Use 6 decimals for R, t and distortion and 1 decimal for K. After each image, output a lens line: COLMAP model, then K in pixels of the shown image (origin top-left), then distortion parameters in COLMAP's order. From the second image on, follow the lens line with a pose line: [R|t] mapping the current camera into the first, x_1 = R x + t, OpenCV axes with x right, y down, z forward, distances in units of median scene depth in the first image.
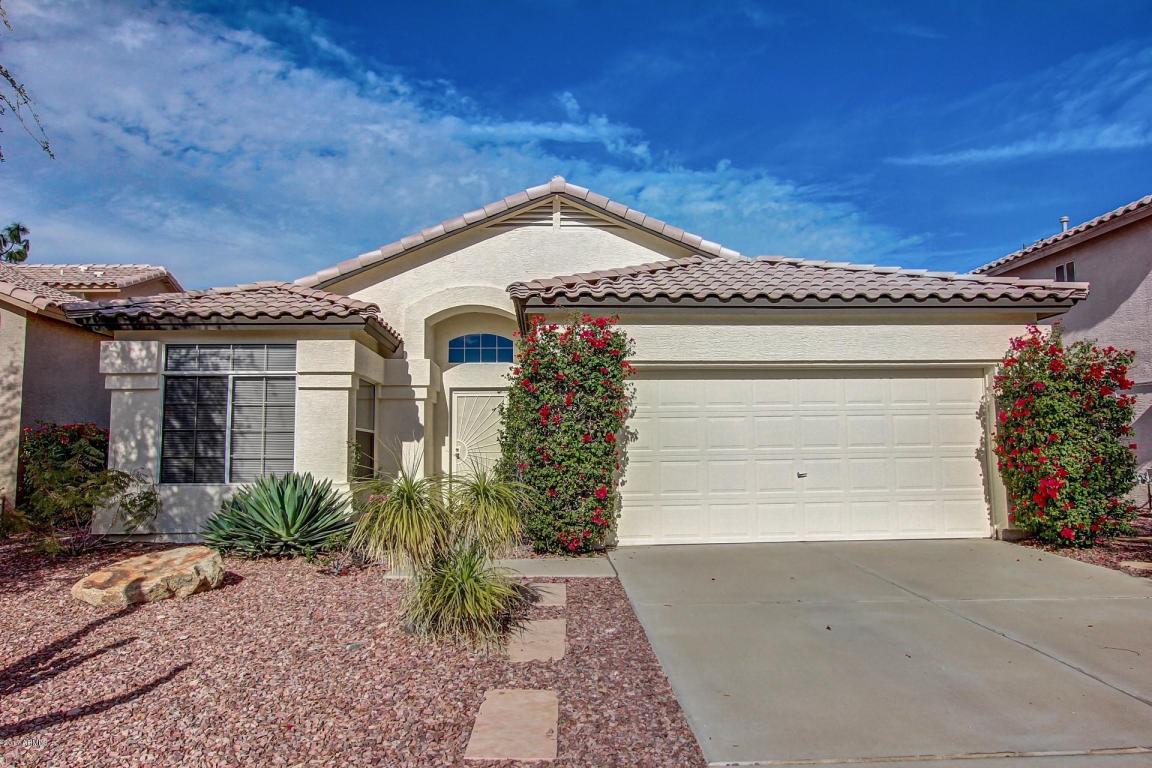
lens RADIAL K [[685.9, 0, 576.0], [0, 685.9, 384.0], [0, 0, 1]] dist [-0.000285, -0.022368]
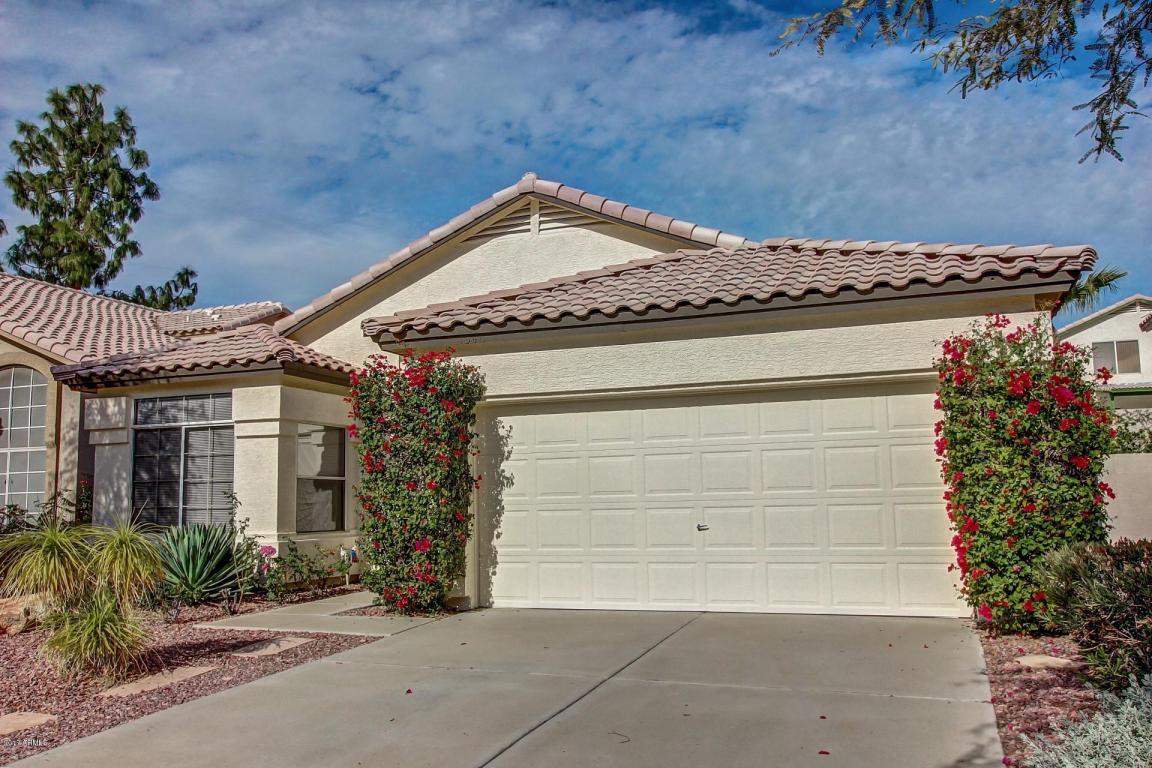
lens RADIAL K [[918.7, 0, 576.0], [0, 918.7, 384.0], [0, 0, 1]] dist [0.005152, 0.000193]
pose [[0.922039, -0.055902, -0.383040, 0.558197], [0.048850, 0.998410, -0.028123, -0.008913], [0.384003, 0.007219, 0.923304, -0.035143]]
